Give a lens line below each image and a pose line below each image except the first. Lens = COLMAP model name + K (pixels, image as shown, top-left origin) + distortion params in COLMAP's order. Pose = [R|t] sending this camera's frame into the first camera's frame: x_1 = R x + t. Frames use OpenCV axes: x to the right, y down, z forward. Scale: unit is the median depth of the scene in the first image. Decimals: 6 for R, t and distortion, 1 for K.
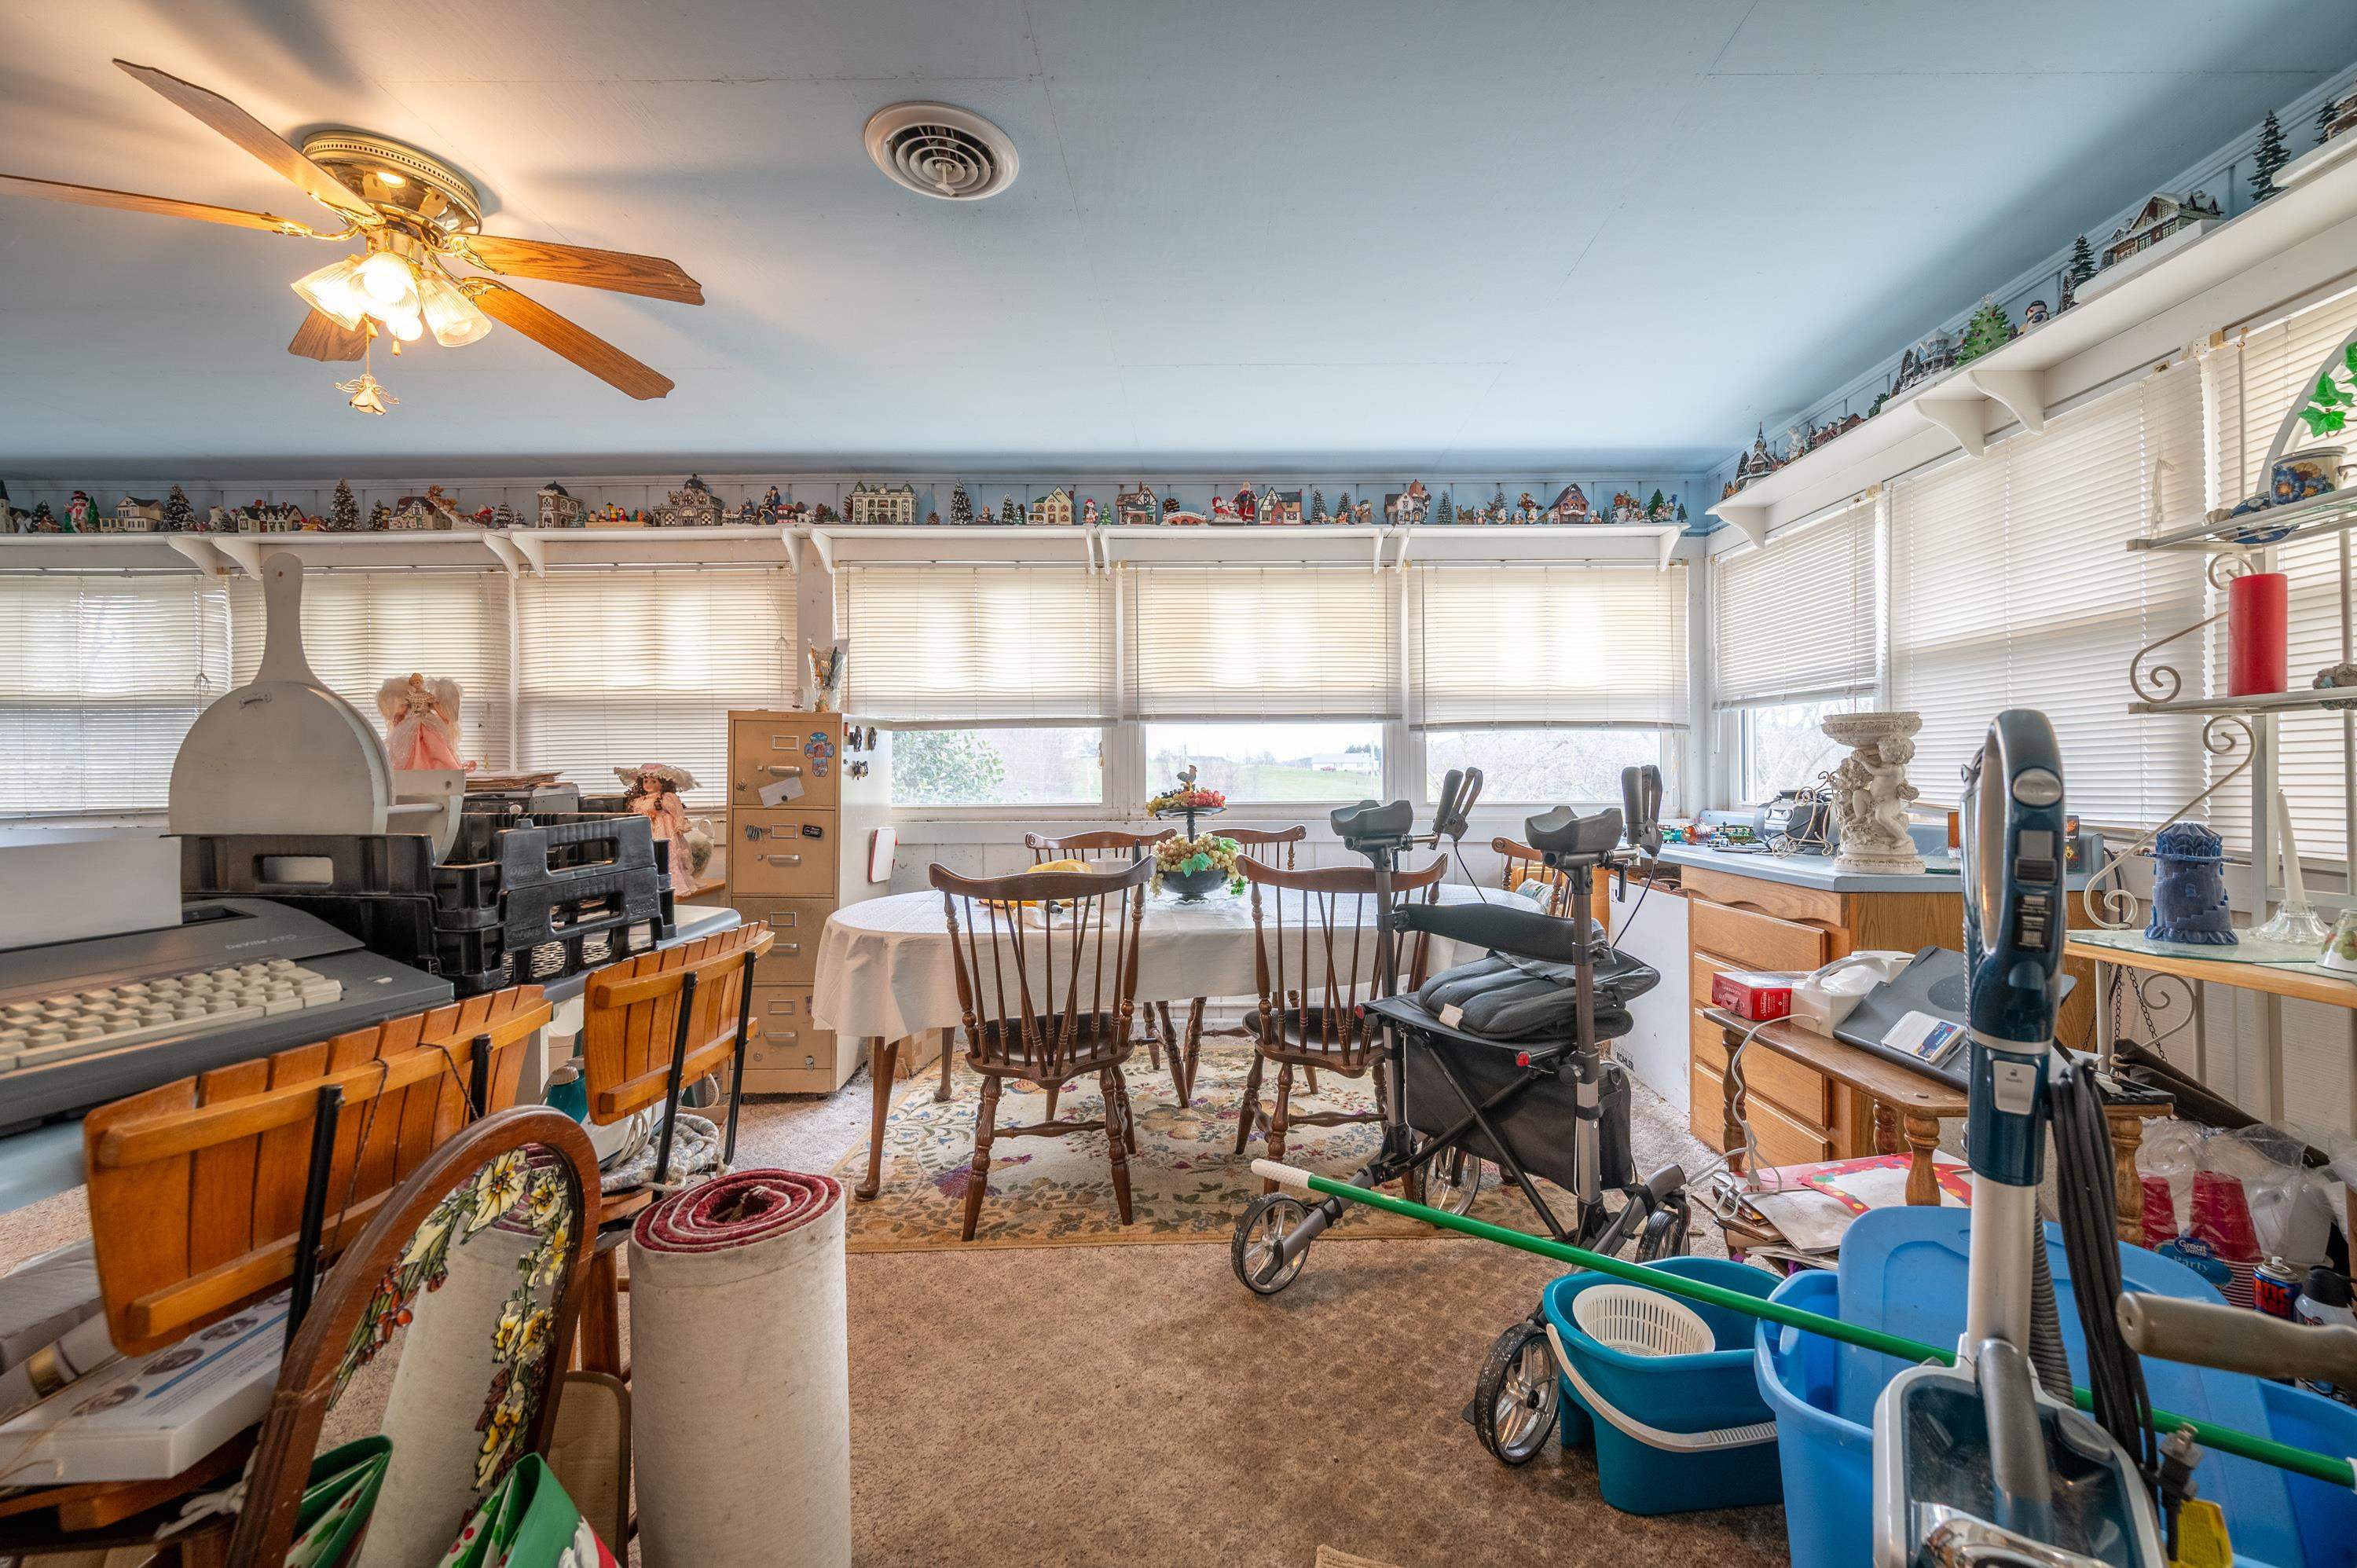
lens RADIAL K [[944.2, 0, 1226.8], [0, 944.2, 770.4], [0, 0, 1]] dist [-0.000364, -0.000196]
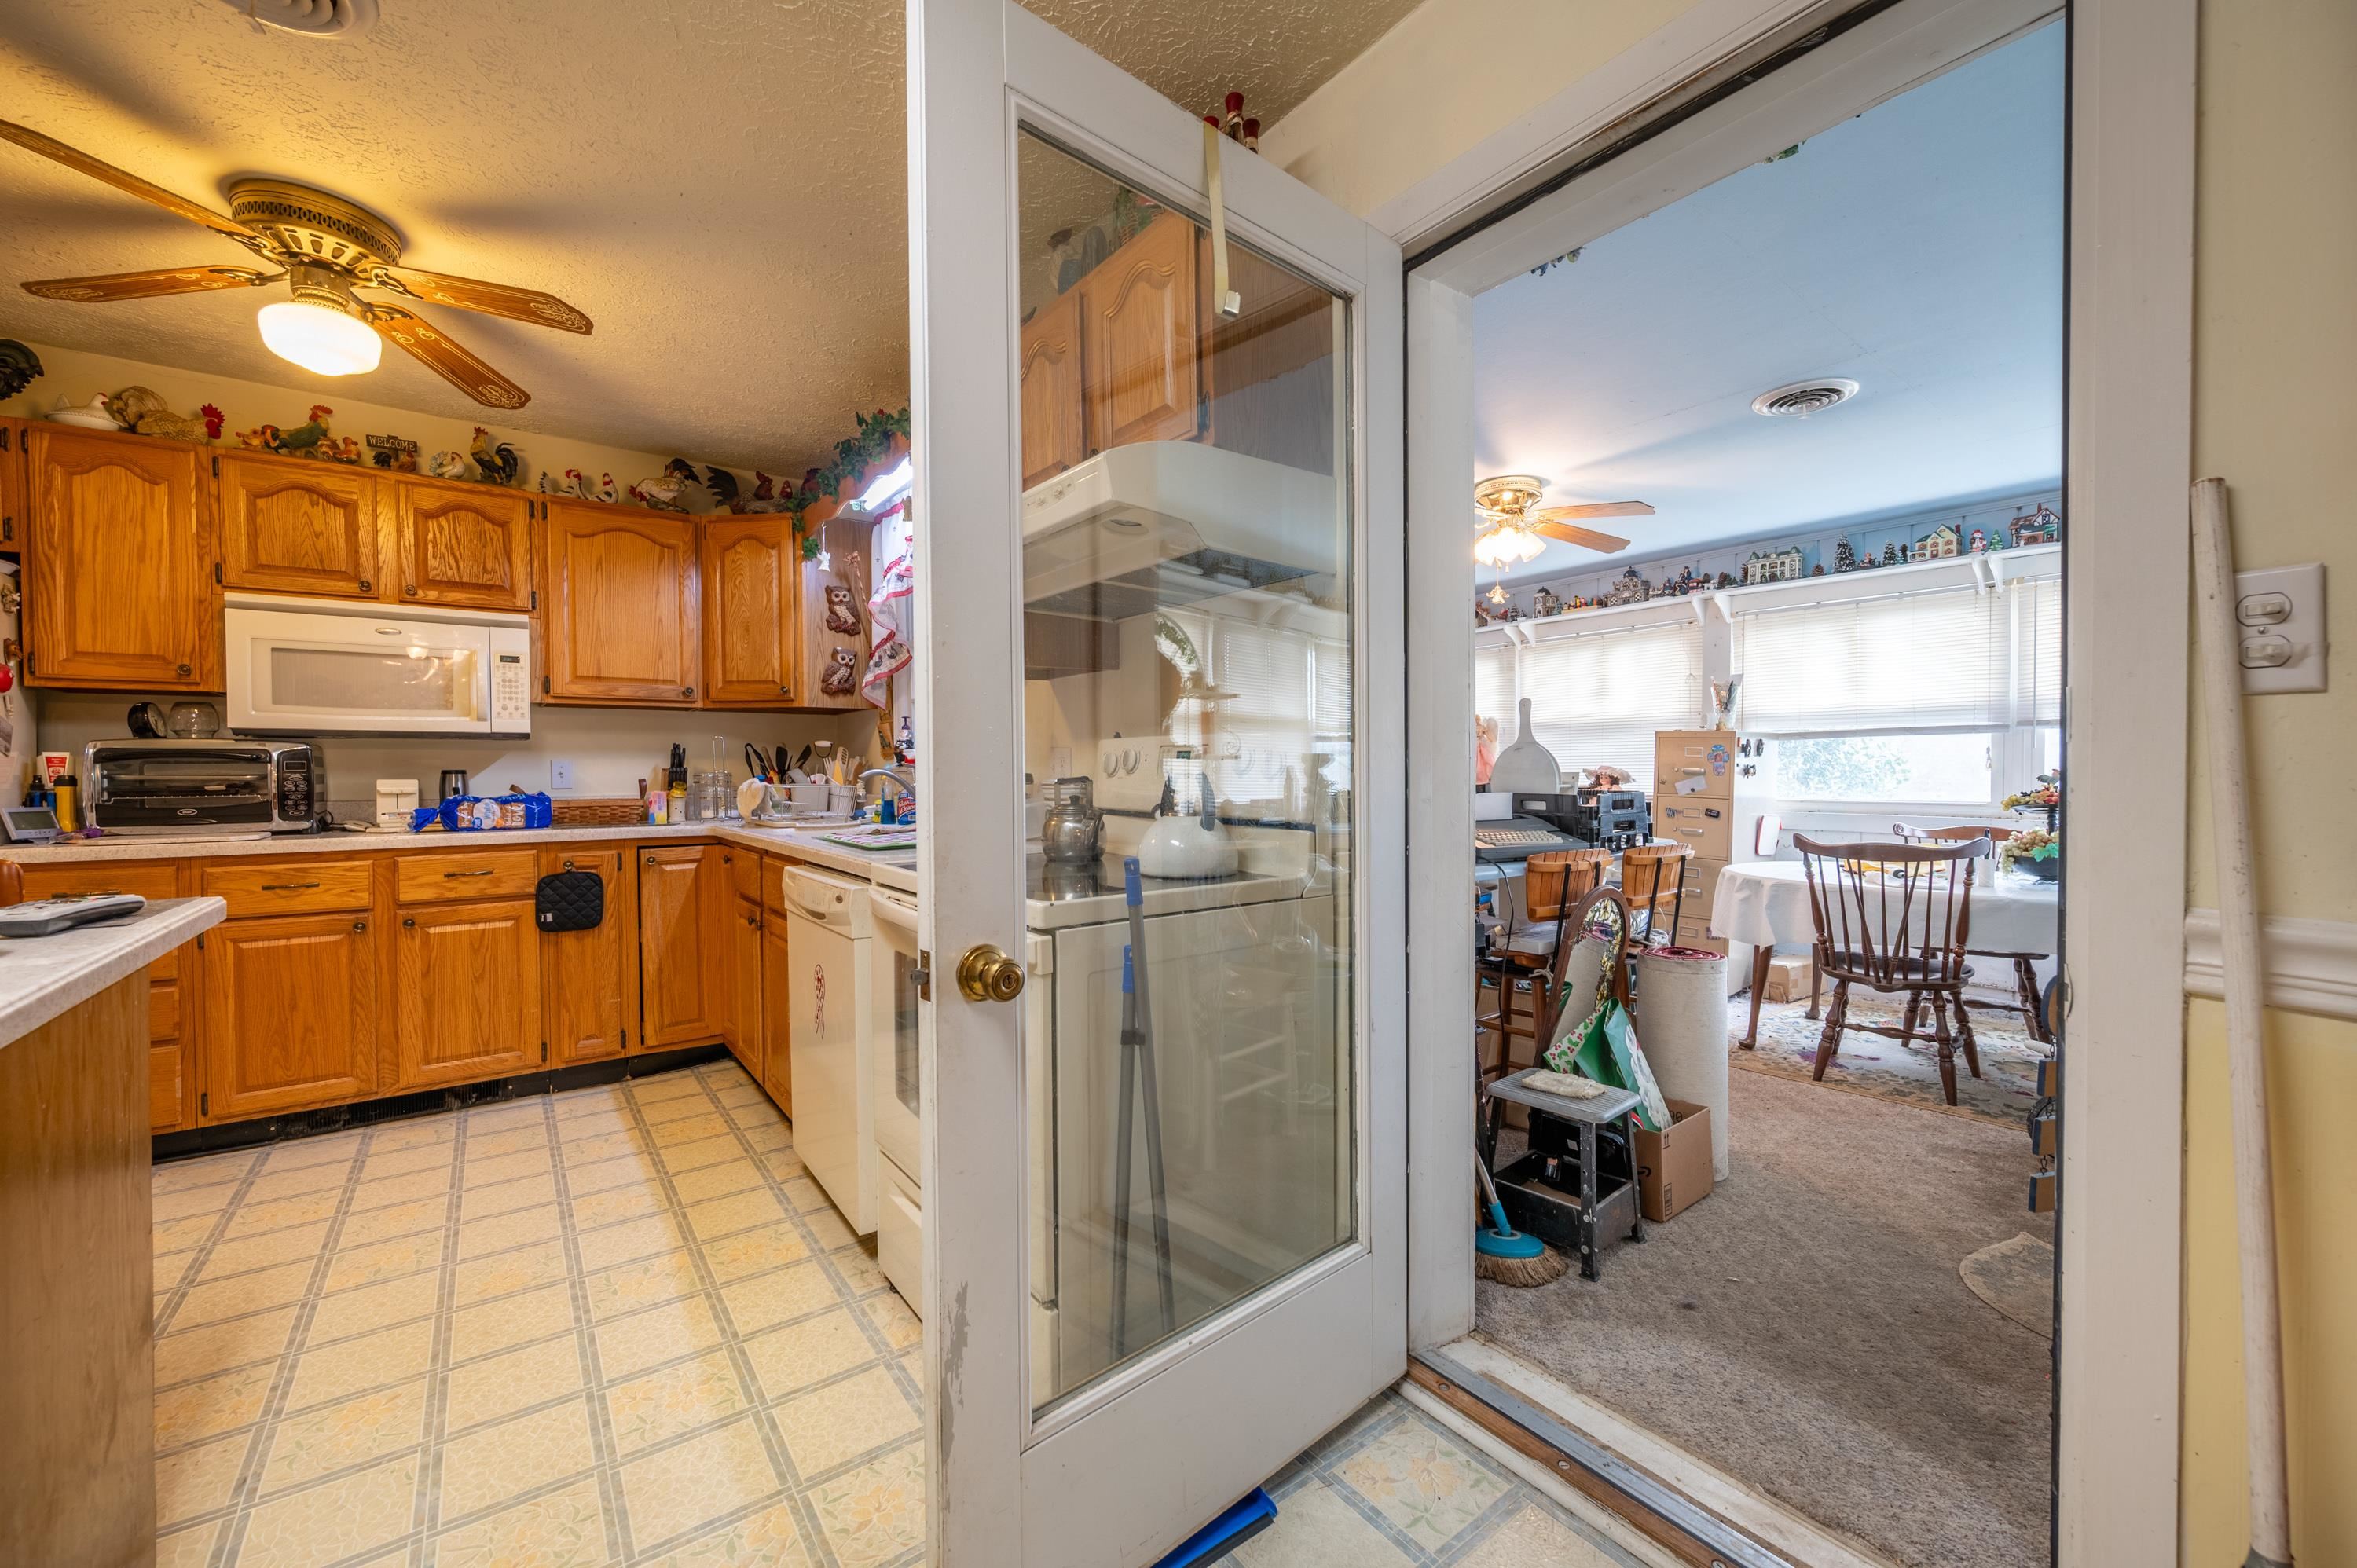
lens RADIAL K [[912.5, 0, 1192.2], [0, 912.5, 789.5], [0, 0, 1]] dist [-0.001211, -0.000289]
pose [[0.597934, 0.021172, -0.801266, 0.193057], [-0.002492, 0.999695, 0.024555, -0.004086], [0.801542, -0.012685, 0.597804, -0.449297]]
